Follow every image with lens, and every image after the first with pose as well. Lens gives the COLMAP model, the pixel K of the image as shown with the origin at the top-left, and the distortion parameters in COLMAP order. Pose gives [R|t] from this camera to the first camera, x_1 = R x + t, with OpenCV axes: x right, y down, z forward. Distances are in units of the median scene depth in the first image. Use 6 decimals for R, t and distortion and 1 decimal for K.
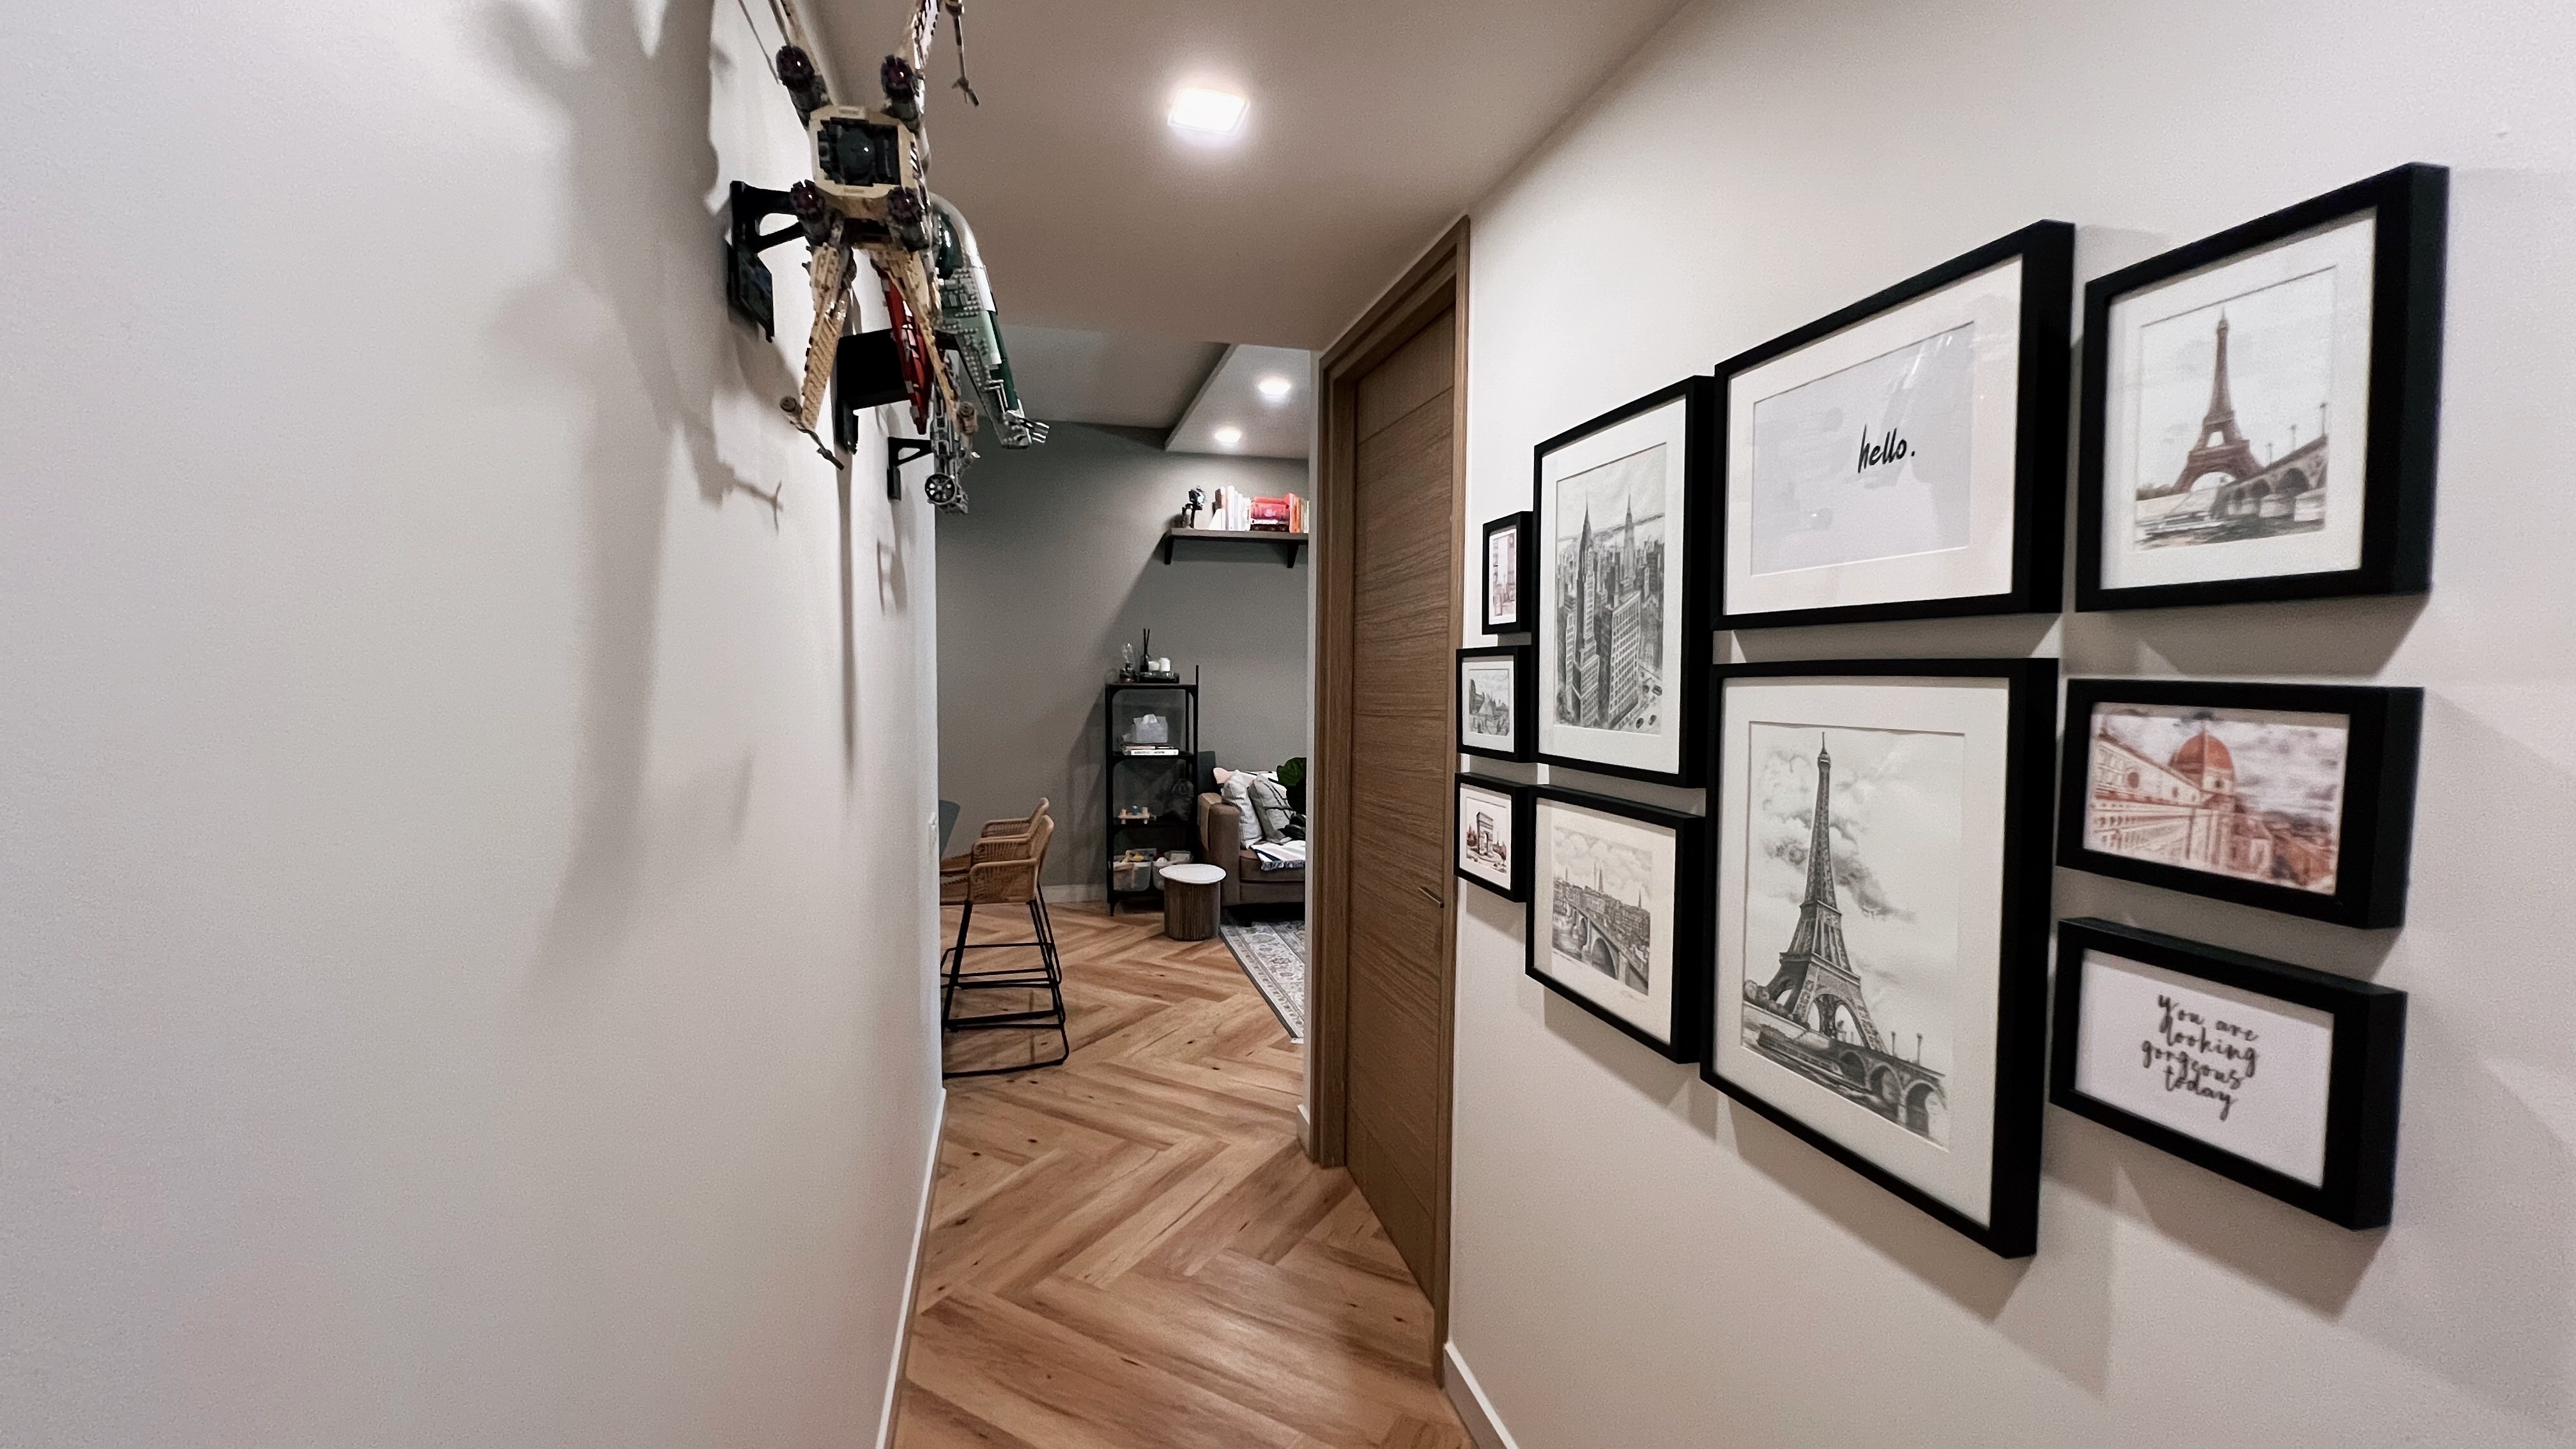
lens RADIAL K [[1024.6, 0, 1293.6], [0, 1024.6, 722.8], [0, 0, 1]] dist [-0.003457, 0.000901]
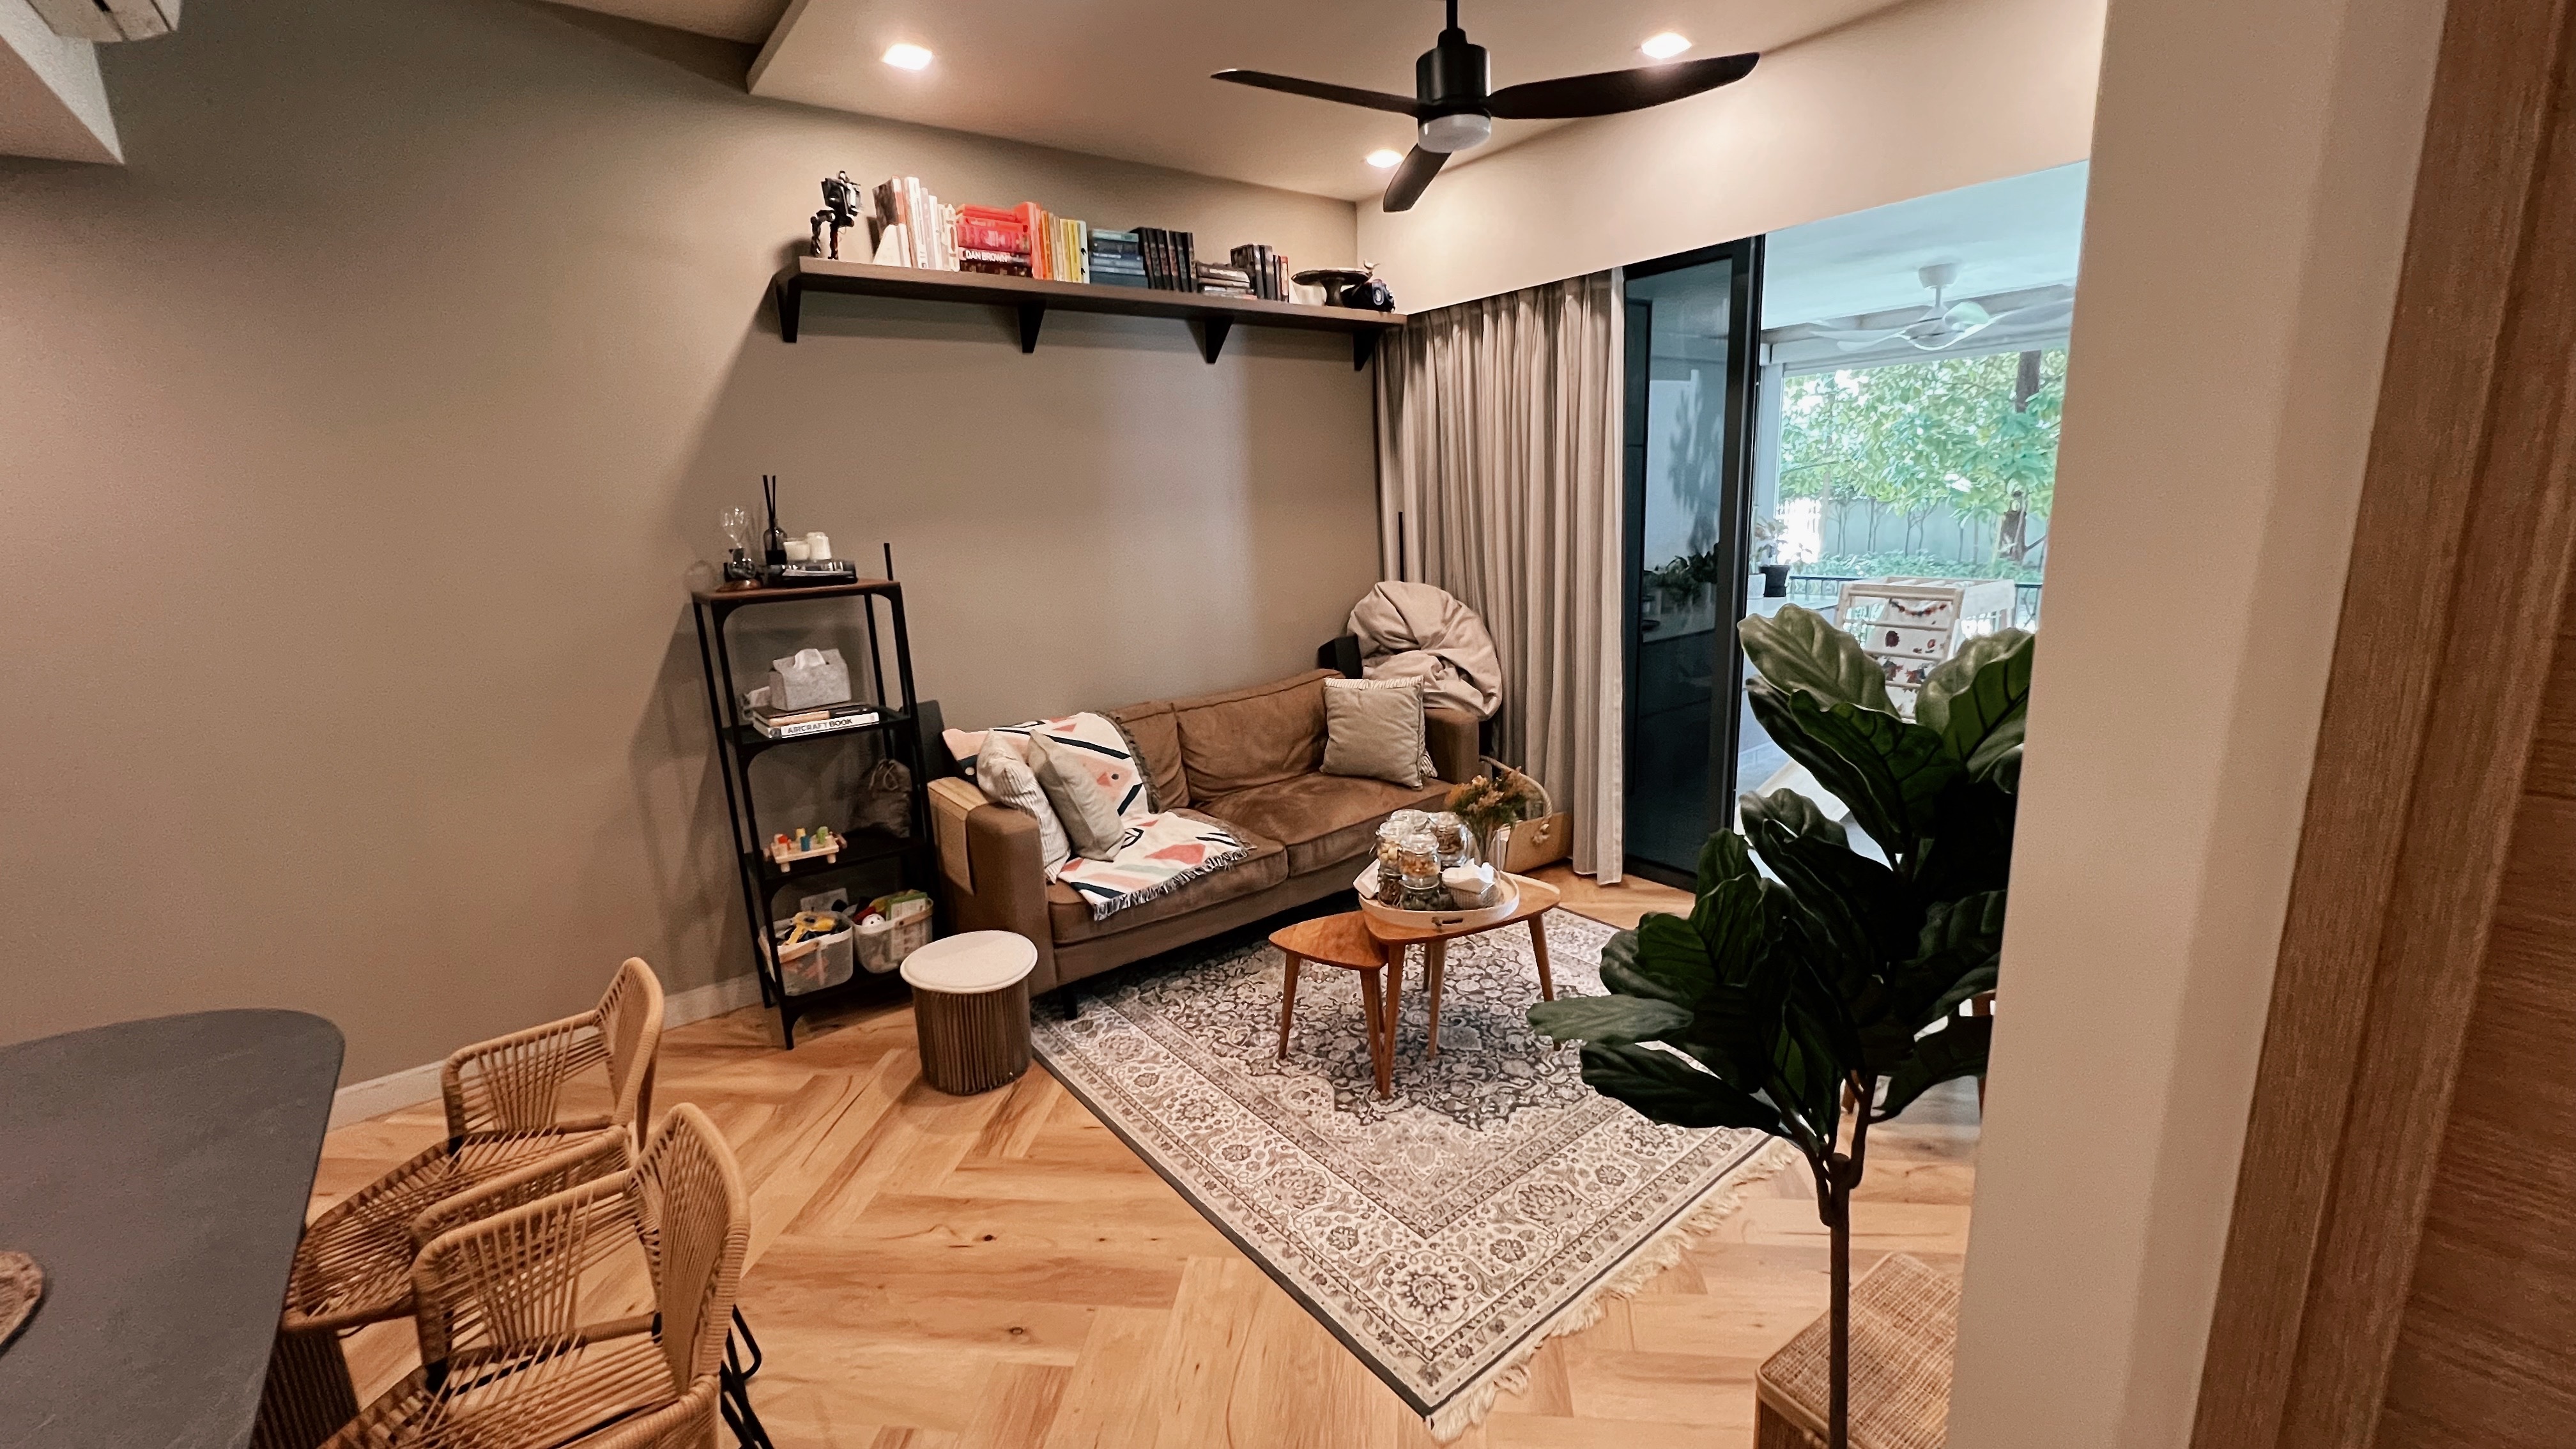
lens RADIAL K [[1024.6, 0, 1287.9], [0, 1024.6, 716.5], [0, 0, 1]] dist [-0.003457, 0.000901]
pose [[0.915431, -0.134083, 0.379485, -0.119134], [0.076319, 0.983599, 0.163429, -0.039836], [-0.395173, -0.120646, 0.910650, 0.445379]]
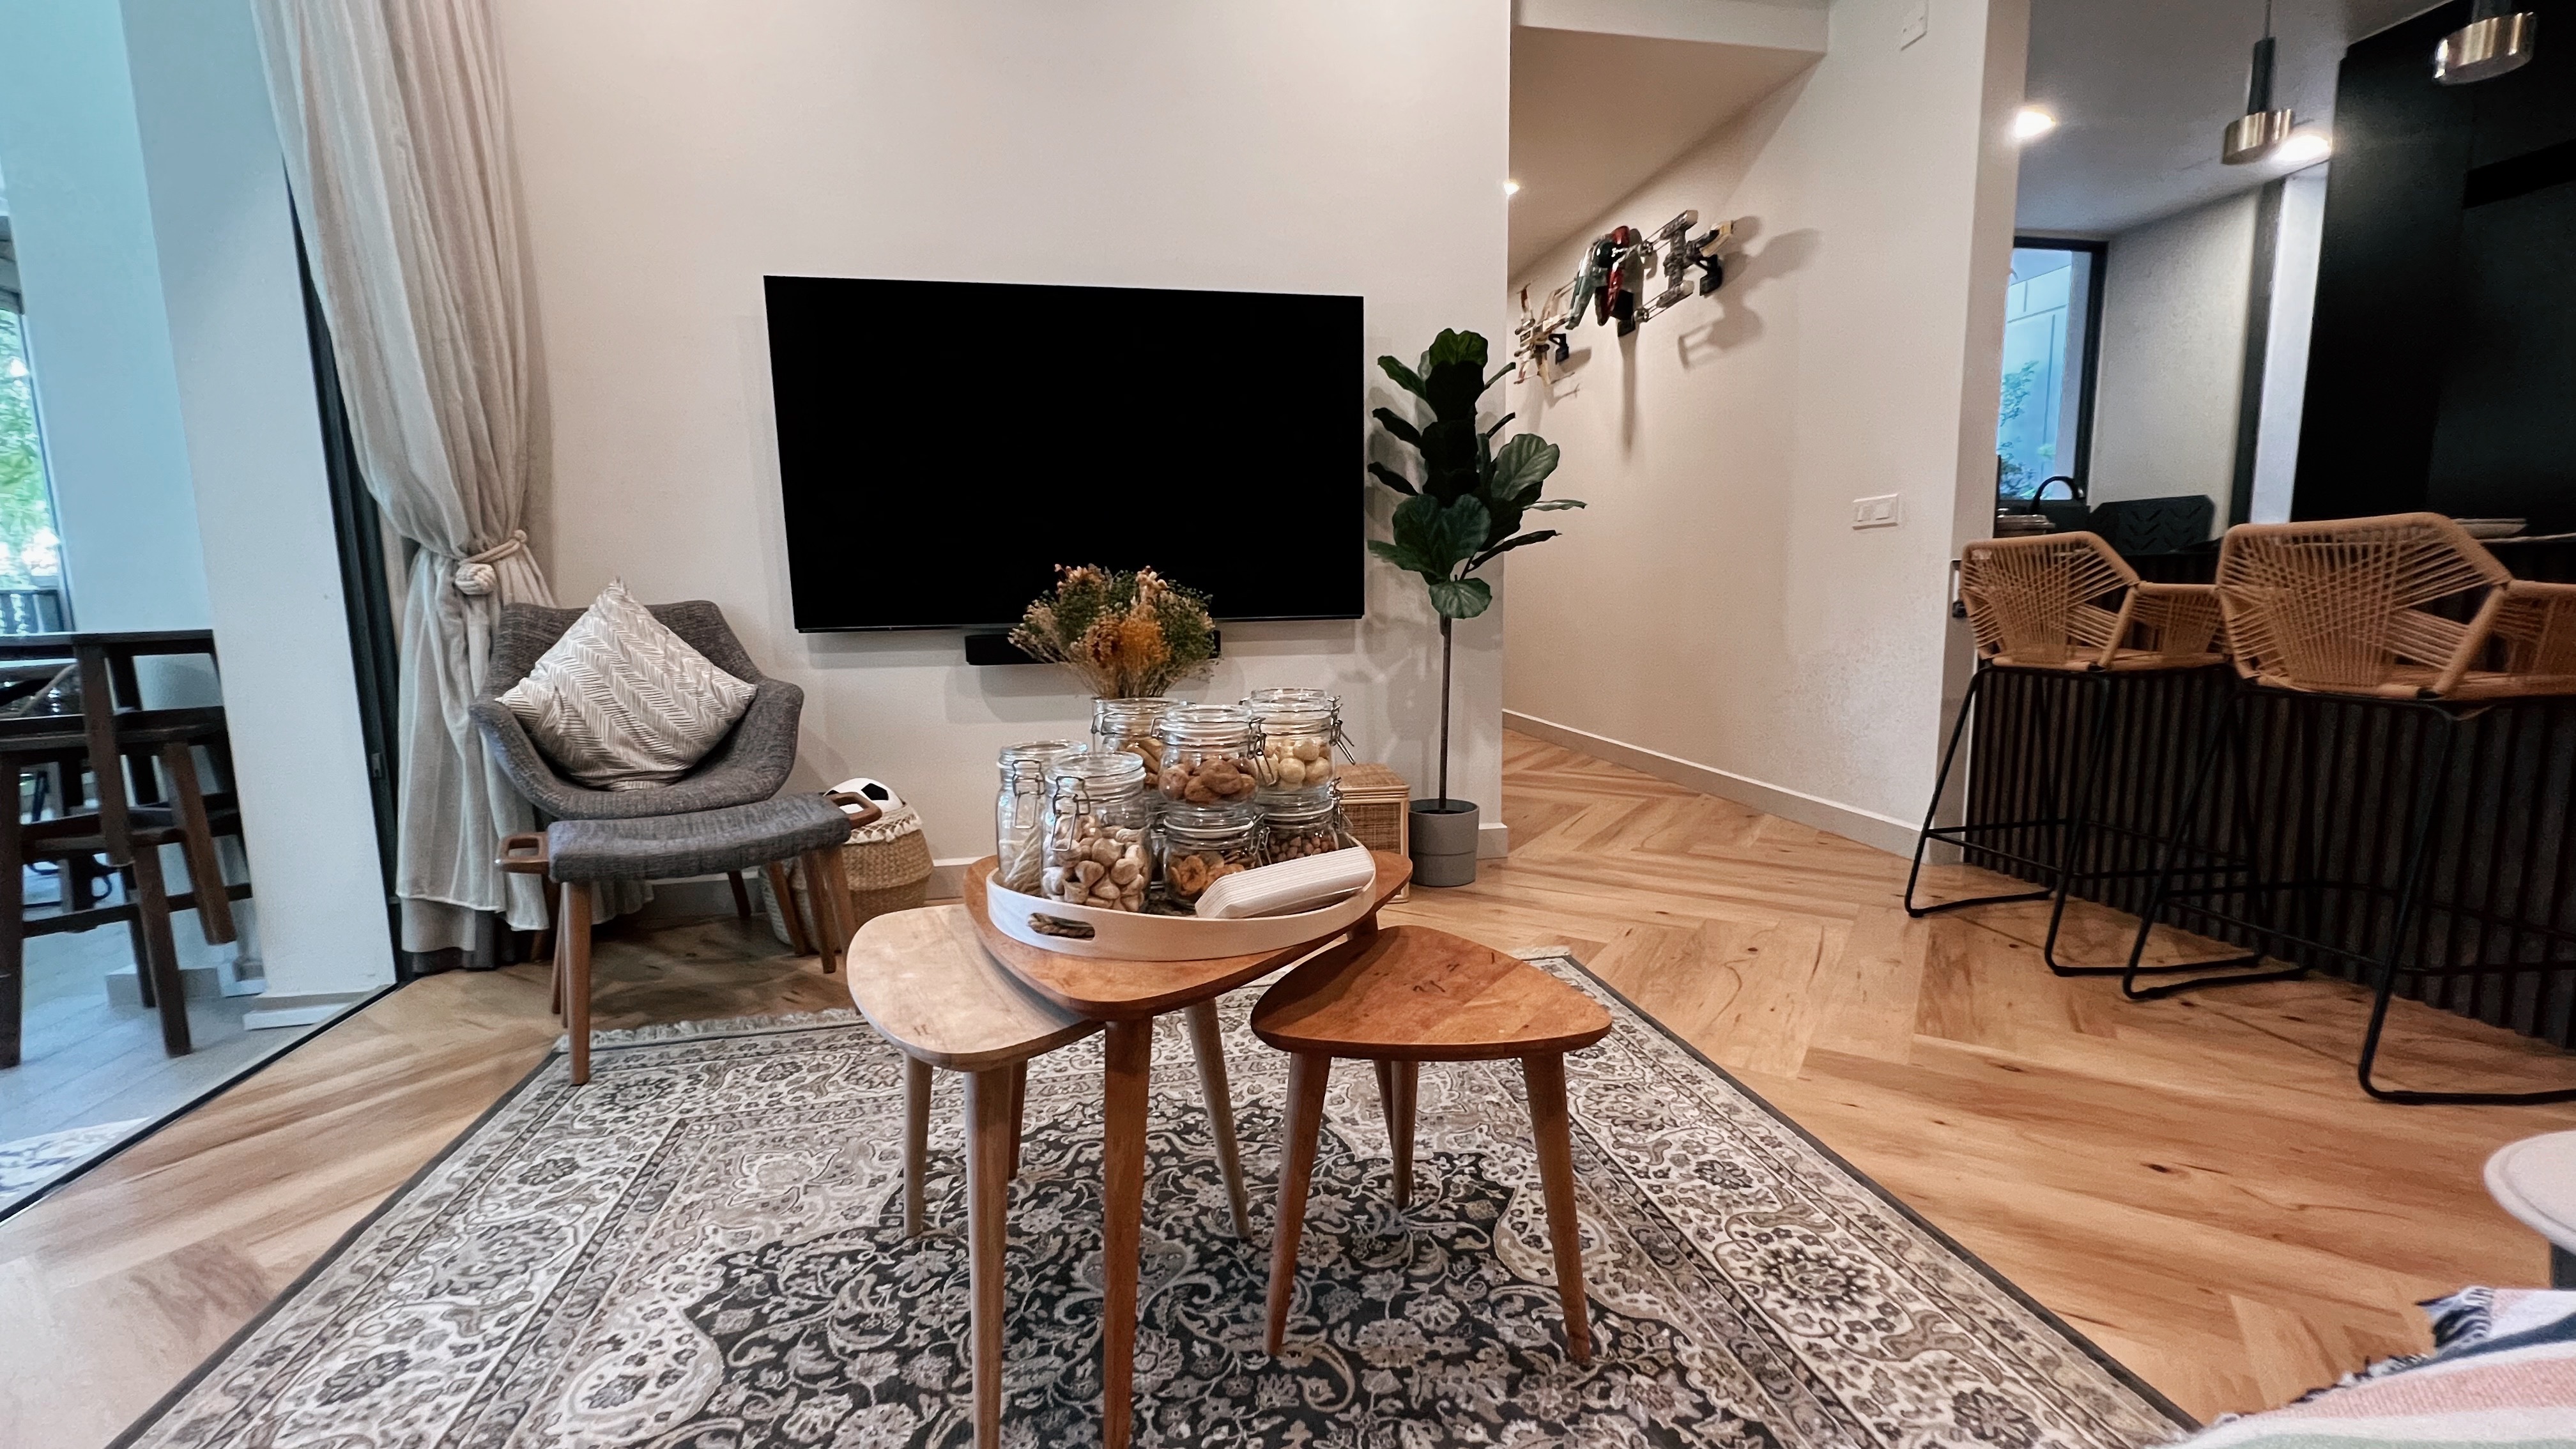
lens RADIAL K [[1024.6, 0, 1288.1], [0, 1024.6, 720.2], [0, 0, 1]] dist [-0.003457, 0.000901]
pose [[-0.998124, 0.005133, 0.061015, 0.077914], [0.016660, 0.981653, 0.189946, 0.052783], [-0.058920, 0.190607, -0.979897, 1.019290]]
